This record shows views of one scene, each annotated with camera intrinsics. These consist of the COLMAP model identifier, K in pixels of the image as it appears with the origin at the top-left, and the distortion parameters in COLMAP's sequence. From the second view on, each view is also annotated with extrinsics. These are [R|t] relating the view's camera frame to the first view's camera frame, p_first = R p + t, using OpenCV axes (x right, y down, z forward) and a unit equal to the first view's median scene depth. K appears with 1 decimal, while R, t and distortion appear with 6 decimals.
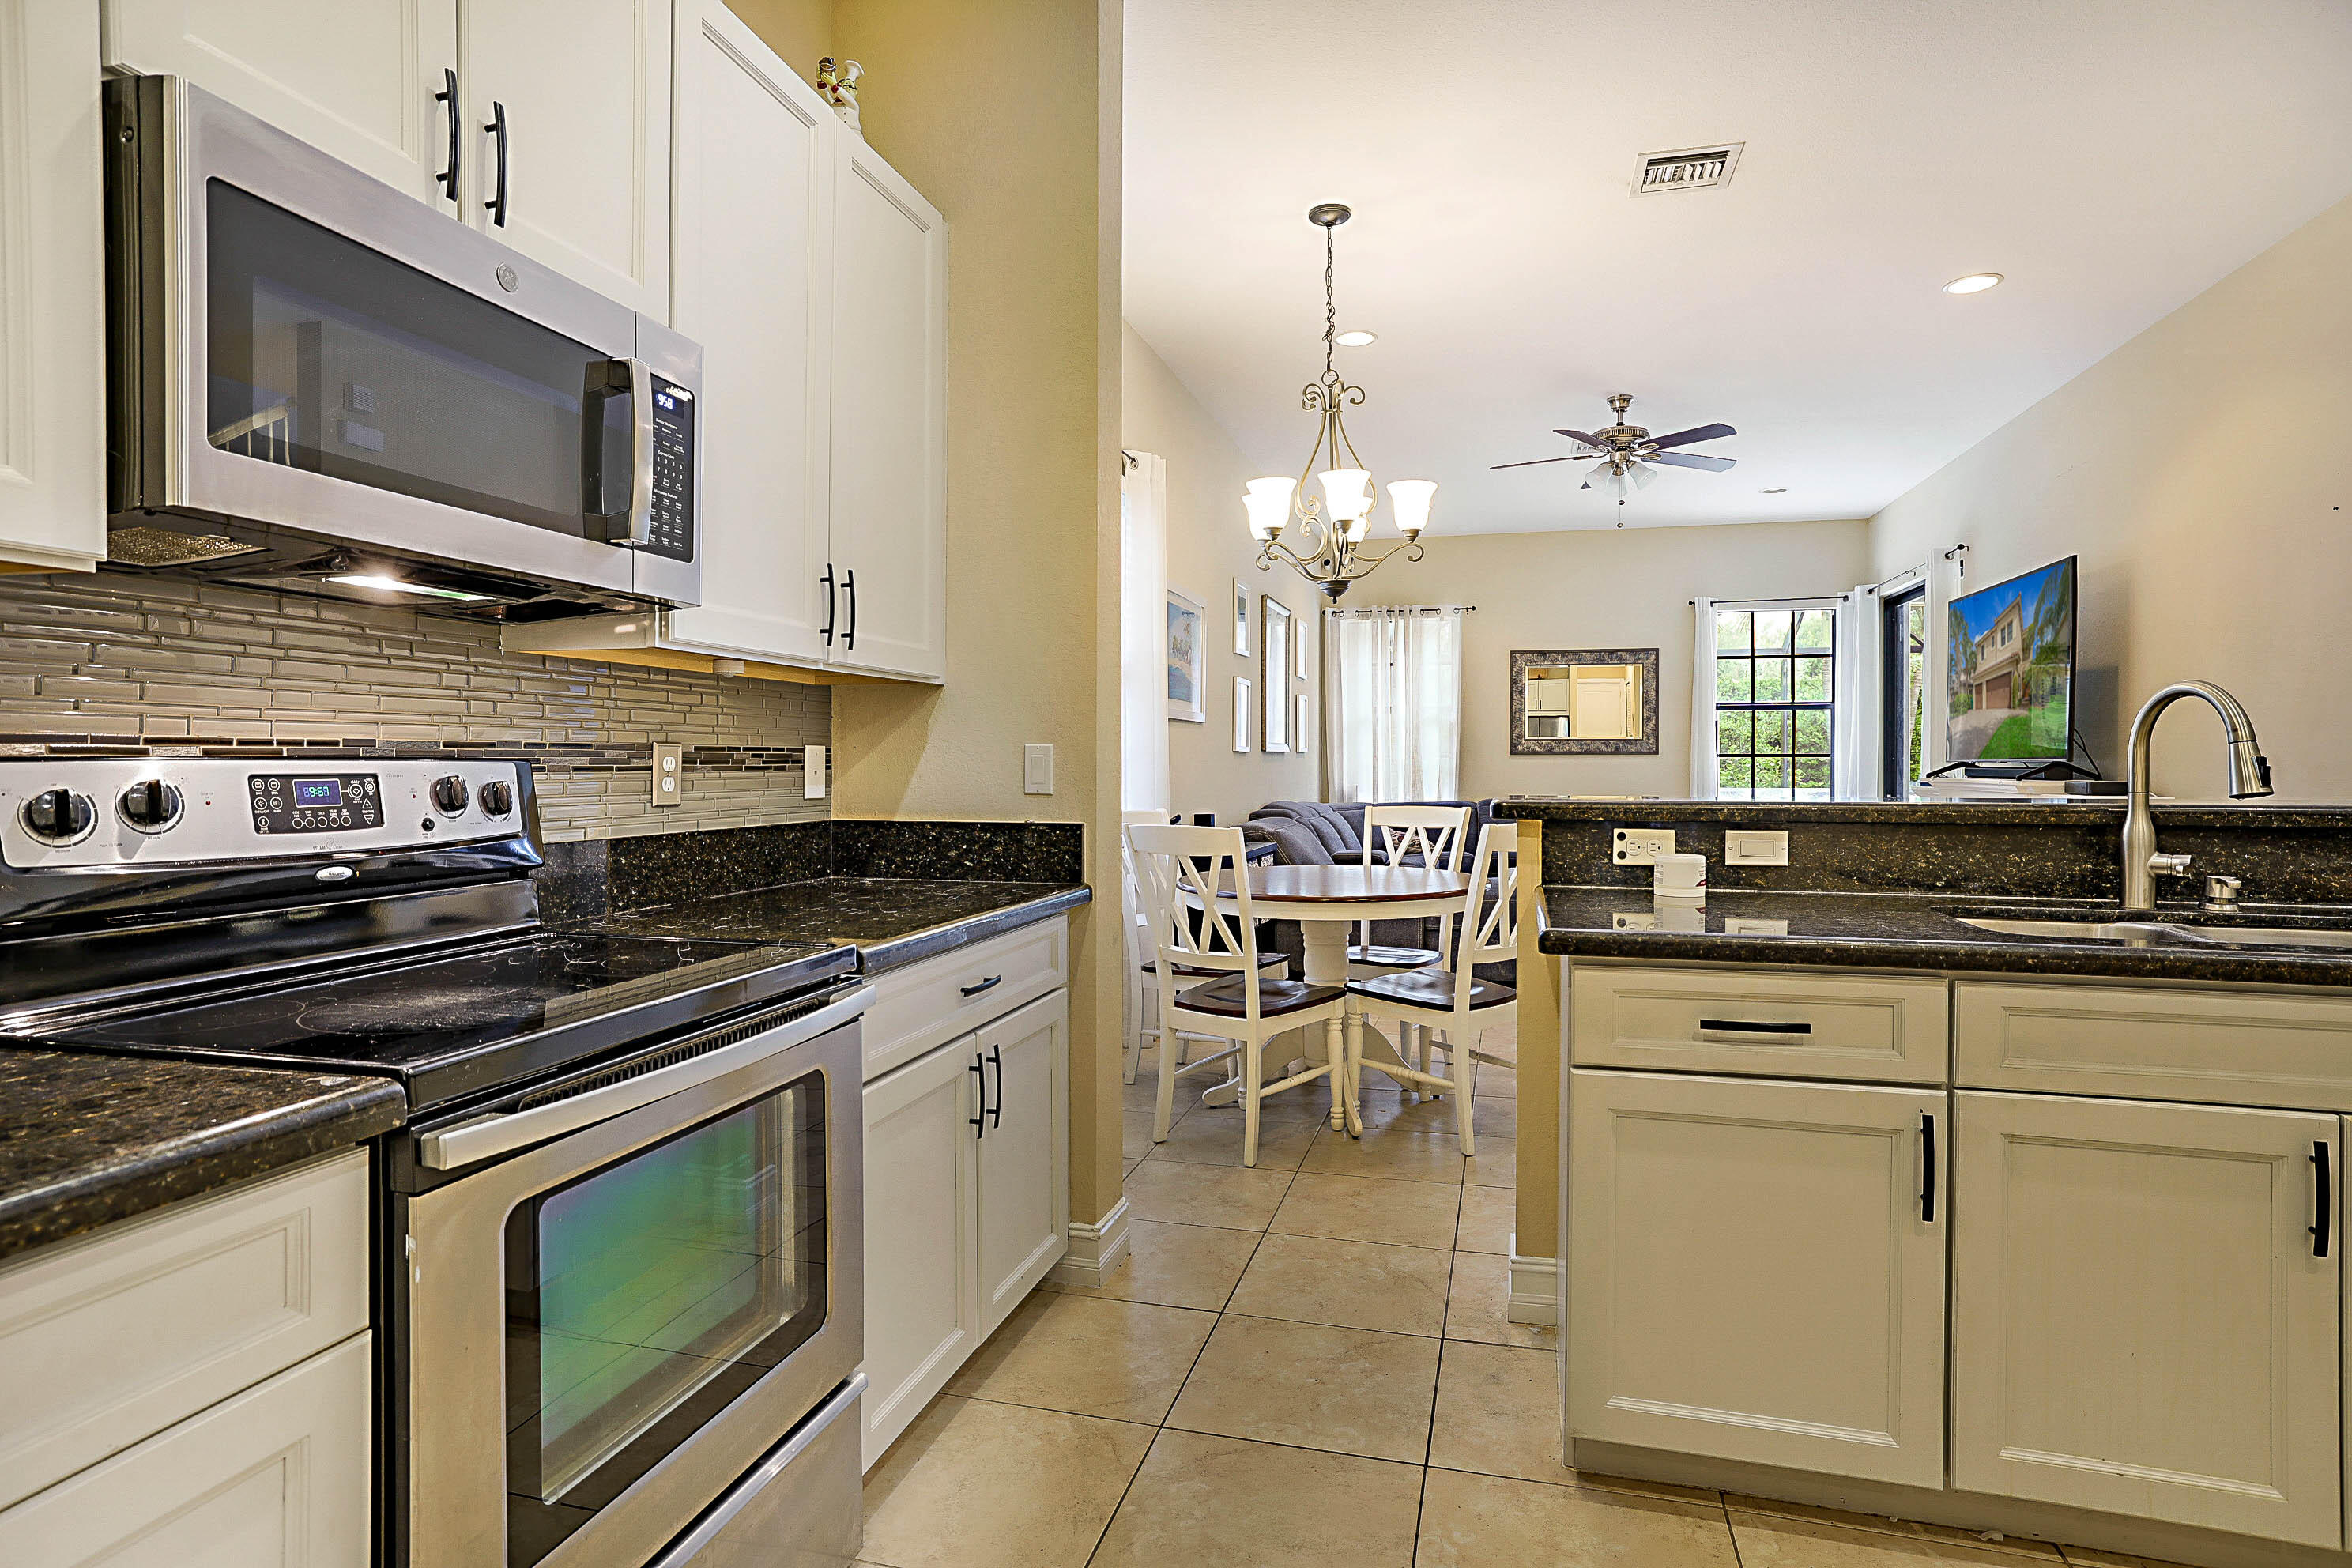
lens RADIAL K [[1207.1, 0, 1176.0], [0, 1207.1, 784.0], [0, 0, 1]] dist [-0.010610, 0.000982]
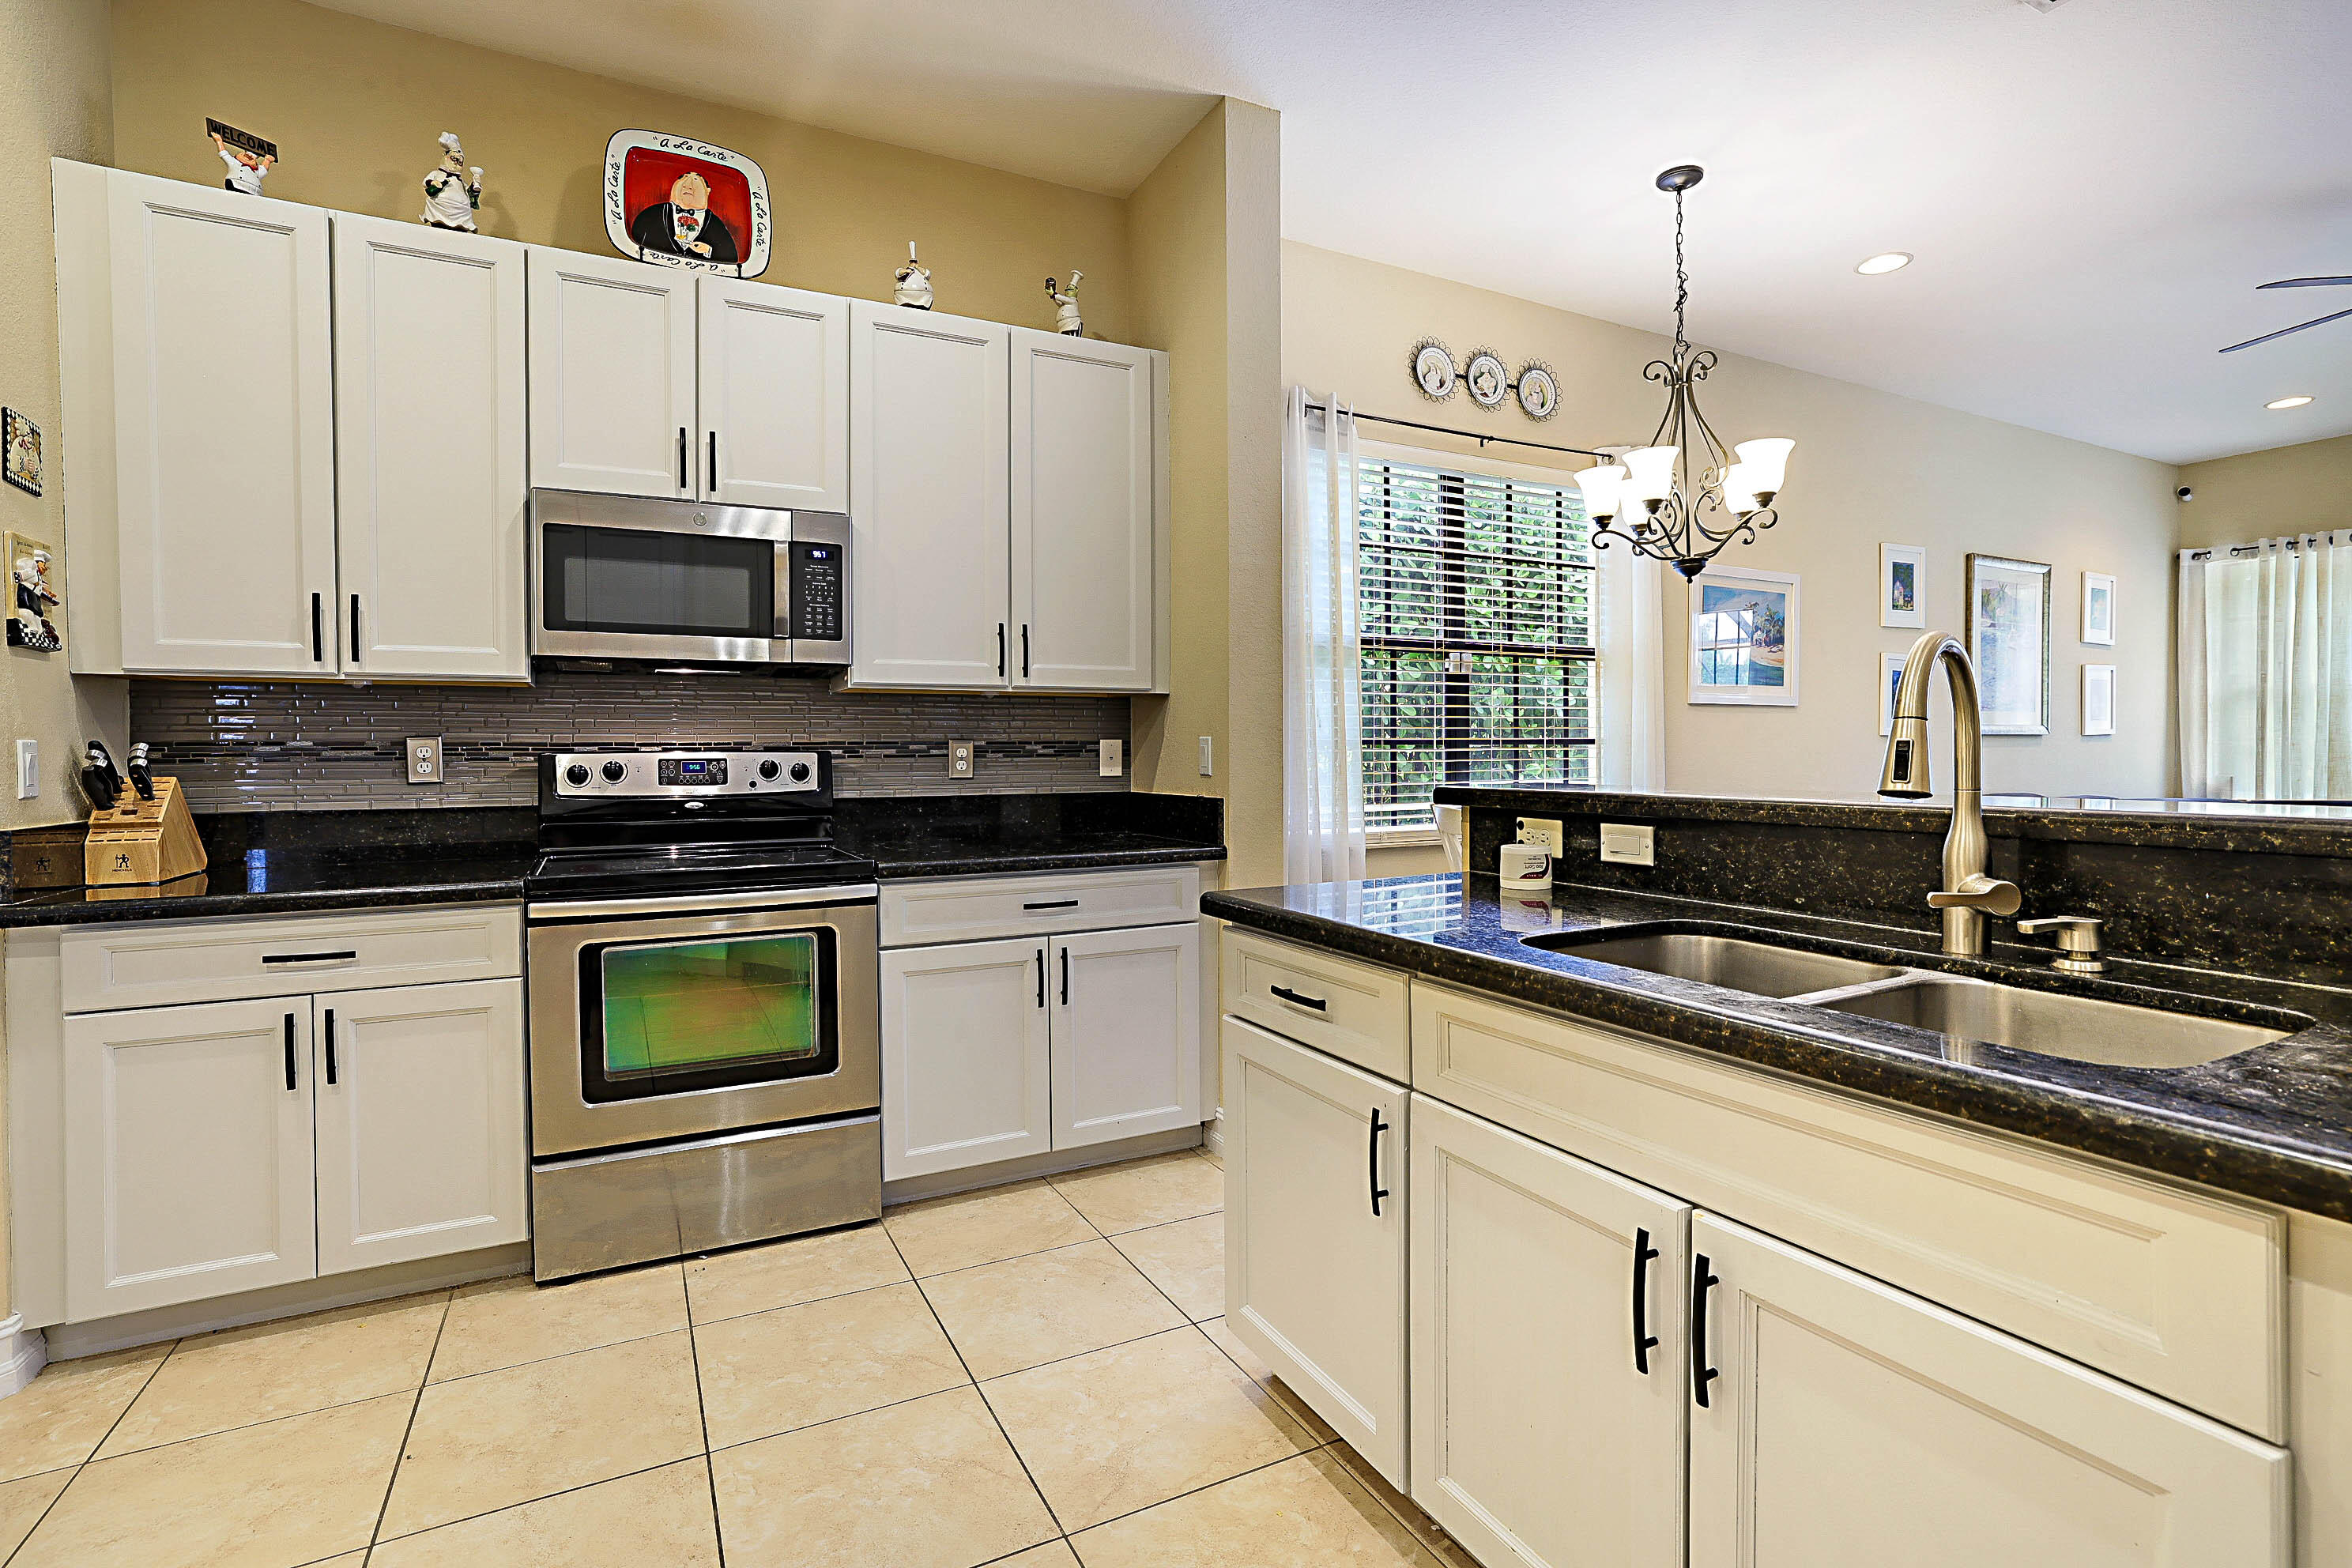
lens RADIAL K [[1123.0, 0, 1216.0], [0, 1123.0, 786.9], [0, 0, 1]] dist [-0.041039, 0.025841]
pose [[0.683375, 0.020240, -0.729787, 0.989800], [-0.008917, 0.999772, 0.019378, -0.003492], [0.730013, -0.006735, 0.683400, 0.229244]]
